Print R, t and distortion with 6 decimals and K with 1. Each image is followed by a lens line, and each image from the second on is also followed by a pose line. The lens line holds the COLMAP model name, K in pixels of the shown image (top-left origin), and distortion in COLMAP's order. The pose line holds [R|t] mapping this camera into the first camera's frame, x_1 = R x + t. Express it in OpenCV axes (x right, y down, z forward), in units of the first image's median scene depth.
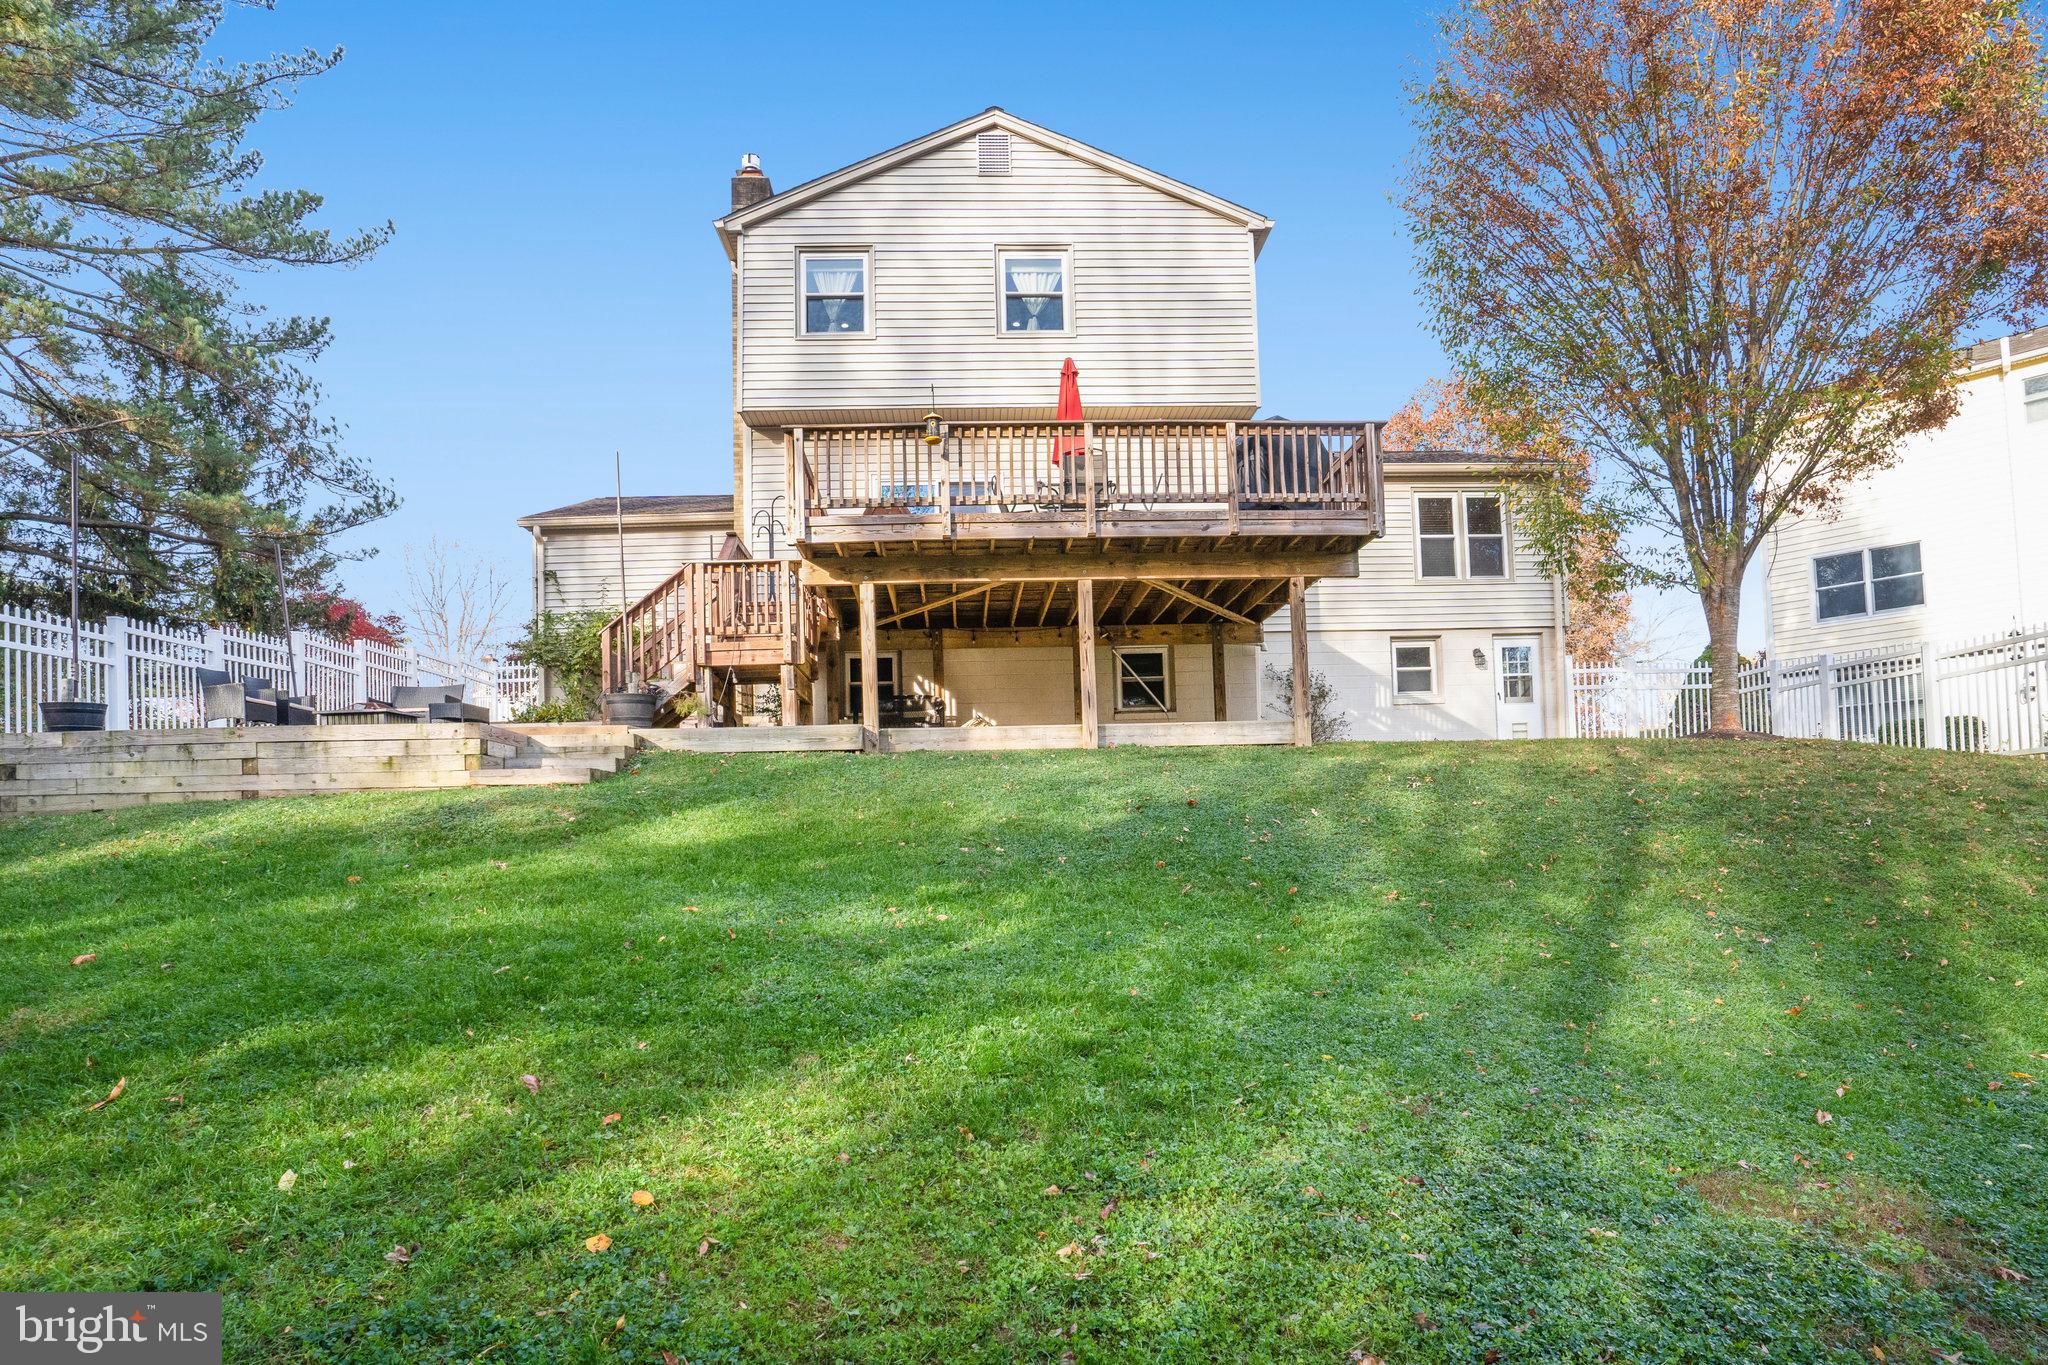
lens RADIAL K [[999.7, 0, 1022.2], [0, 999.7, 683.2], [0, 0, 1]] dist [-0.029599, 0.001630]
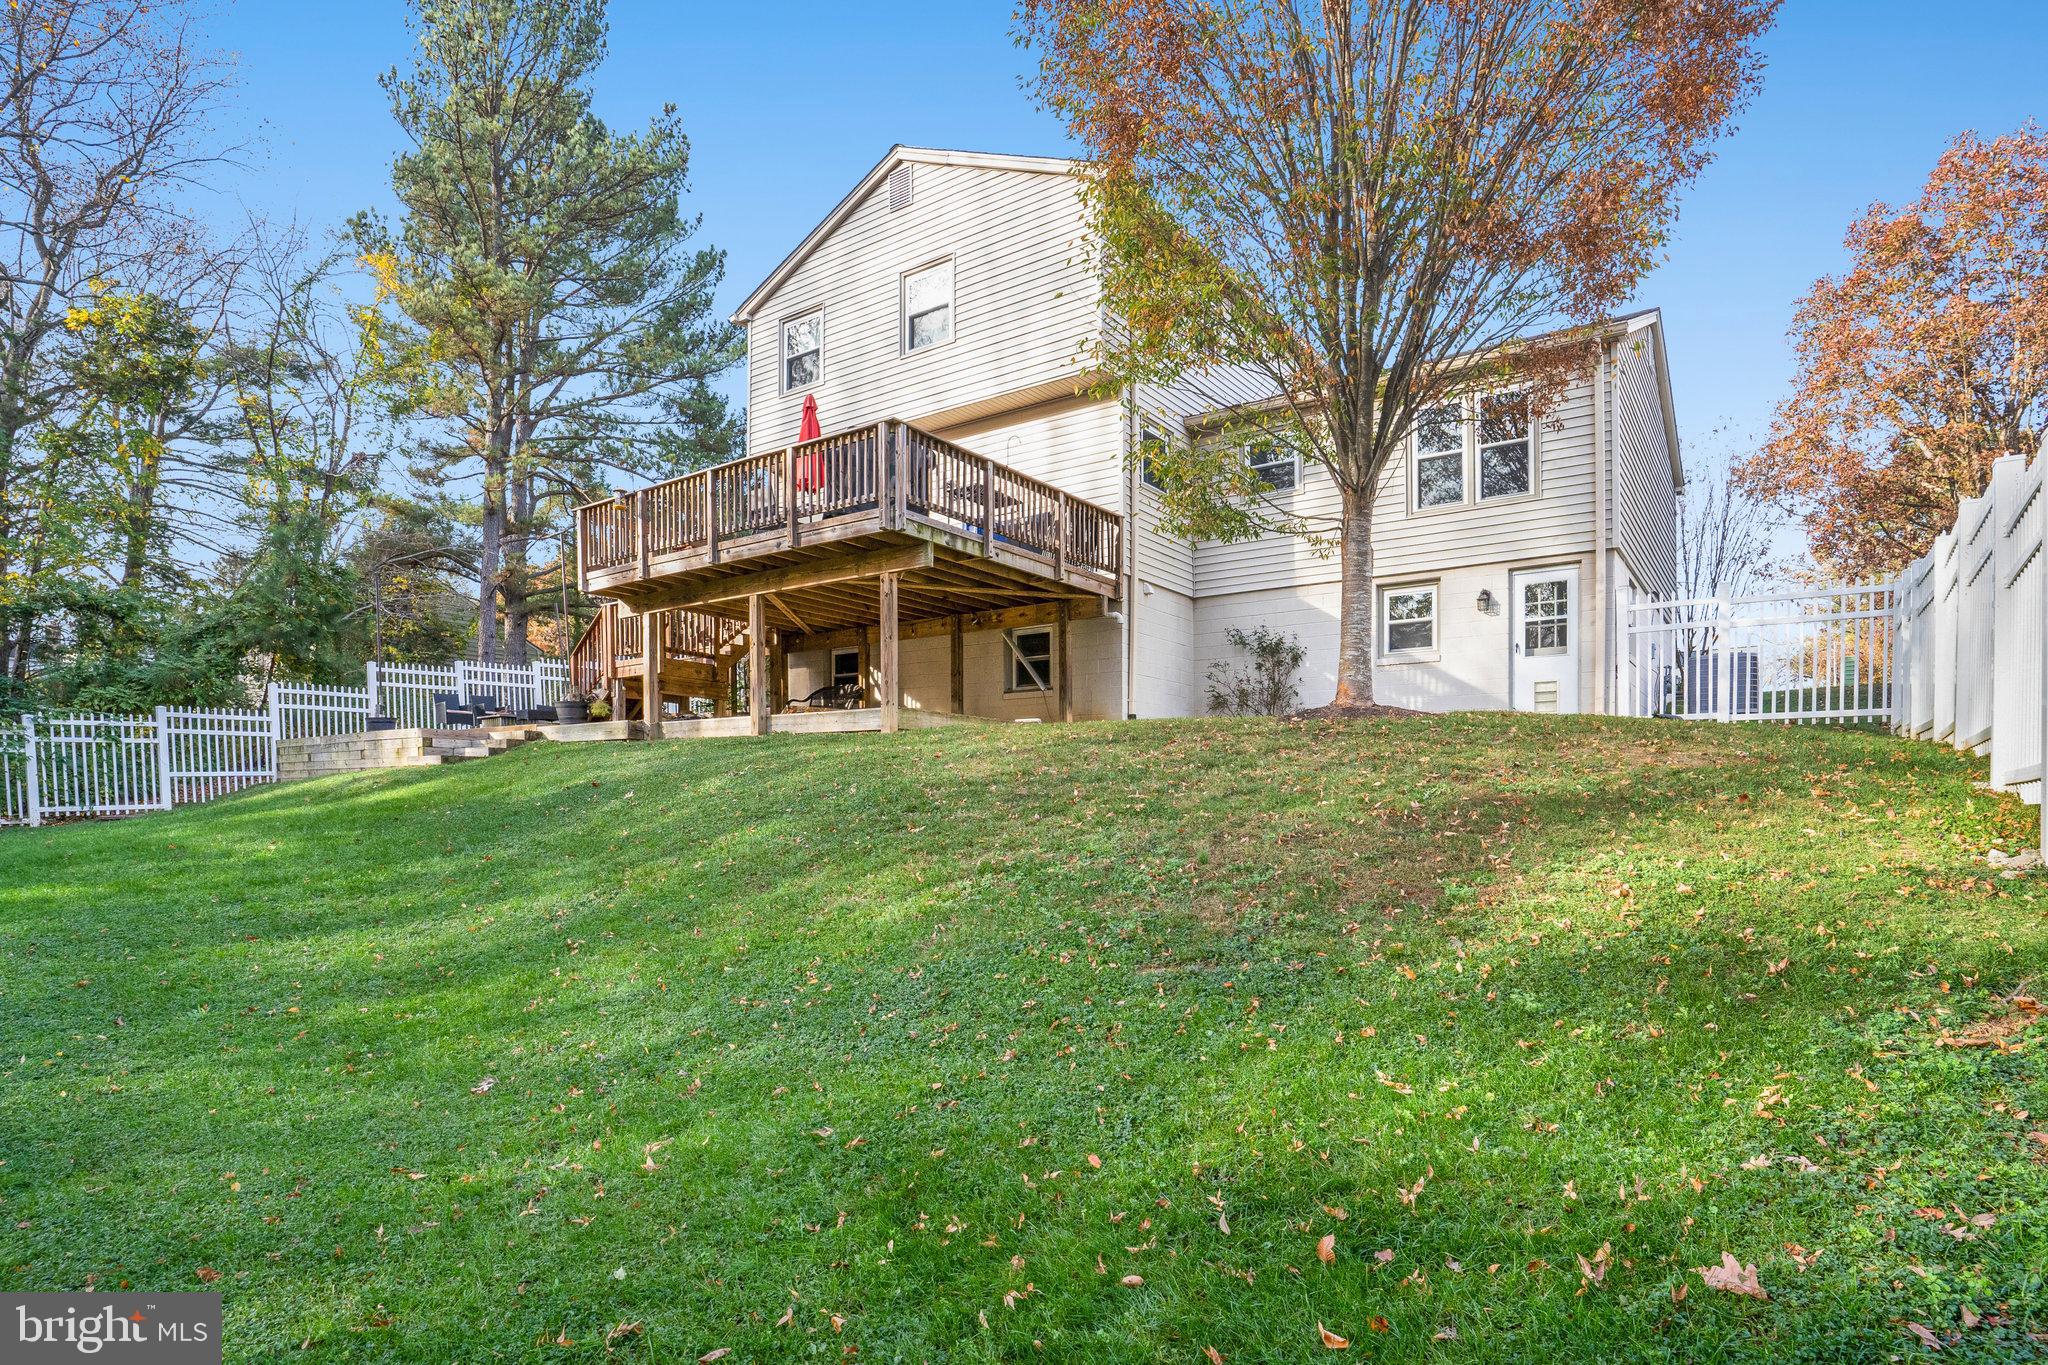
lens RADIAL K [[999.7, 0, 1020.8], [0, 999.7, 686.8], [0, 0, 1]] dist [-0.029599, 0.001630]
pose [[0.800755, -0.032432, -0.598114, 0.719659], [0.066007, 0.997230, 0.034297, -0.010689], [0.595345, -0.066943, 0.800677, 0.161758]]
